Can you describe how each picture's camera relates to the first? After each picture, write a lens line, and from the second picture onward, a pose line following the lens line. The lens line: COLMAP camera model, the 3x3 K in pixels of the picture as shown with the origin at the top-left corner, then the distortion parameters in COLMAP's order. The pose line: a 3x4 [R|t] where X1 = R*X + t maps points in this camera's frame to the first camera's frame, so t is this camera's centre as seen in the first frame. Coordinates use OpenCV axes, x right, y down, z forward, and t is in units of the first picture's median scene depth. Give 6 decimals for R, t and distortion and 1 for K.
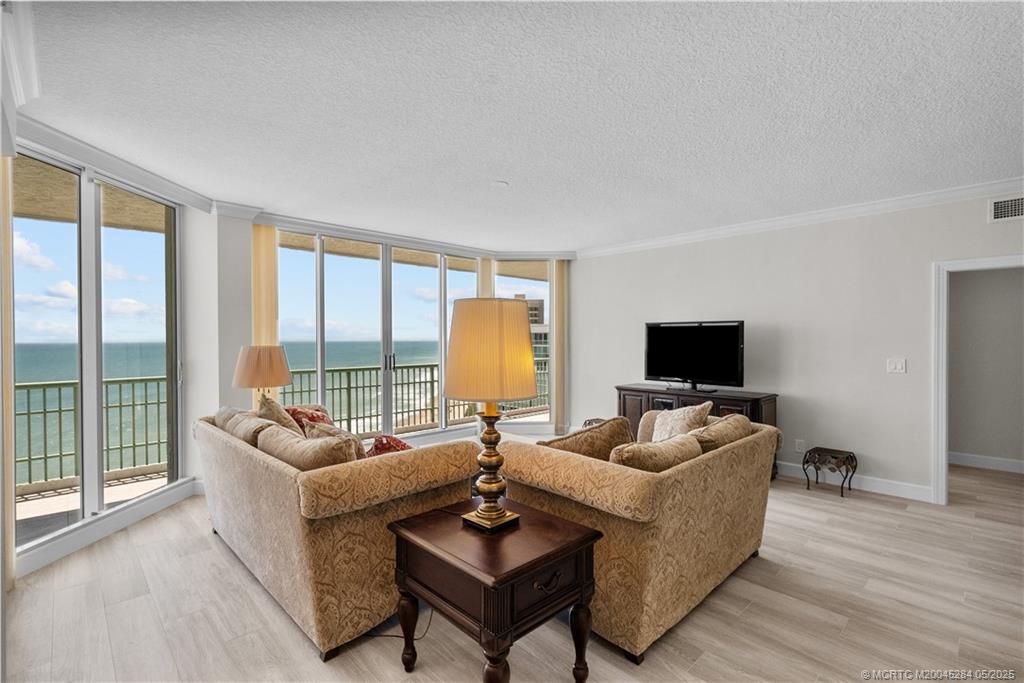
lens RADIAL K [[471.0, 0, 512.0], [0, 471.0, 341.5], [0, 0, 1]] dist [0.000588, 0.000256]
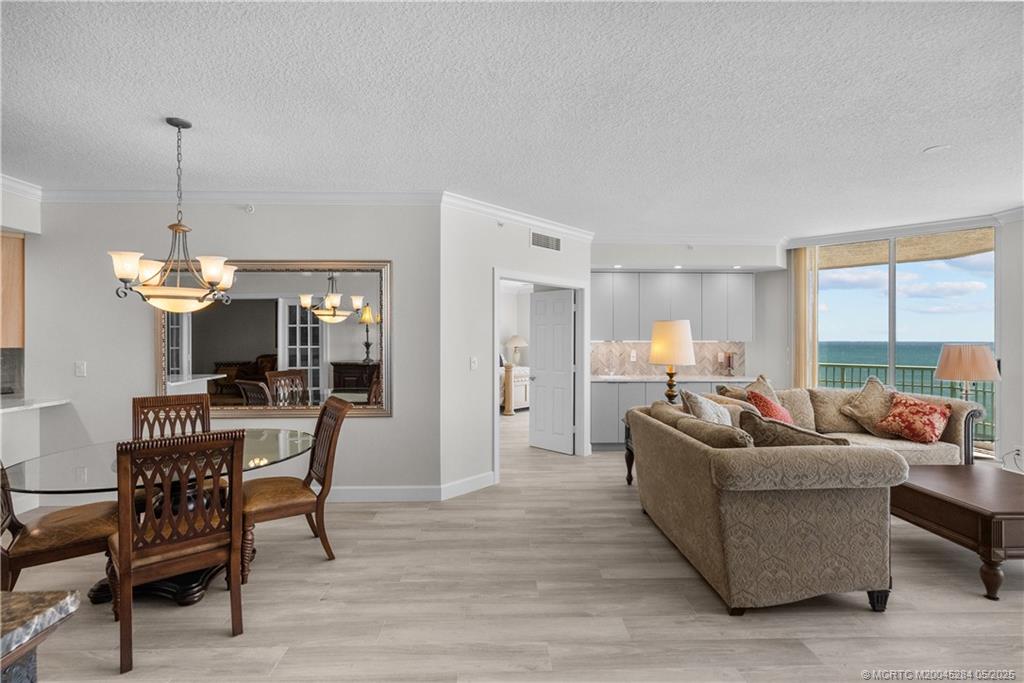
lens RADIAL K [[471.0, 0, 512.0], [0, 471.0, 341.5], [0, 0, 1]] dist [0.000588, 0.000256]
pose [[-0.670636, -0.006594, -0.741757, 1.515940], [-0.014289, 0.999890, 0.004030, 0.005345], [0.741649, 0.013301, -0.670656, 1.407148]]
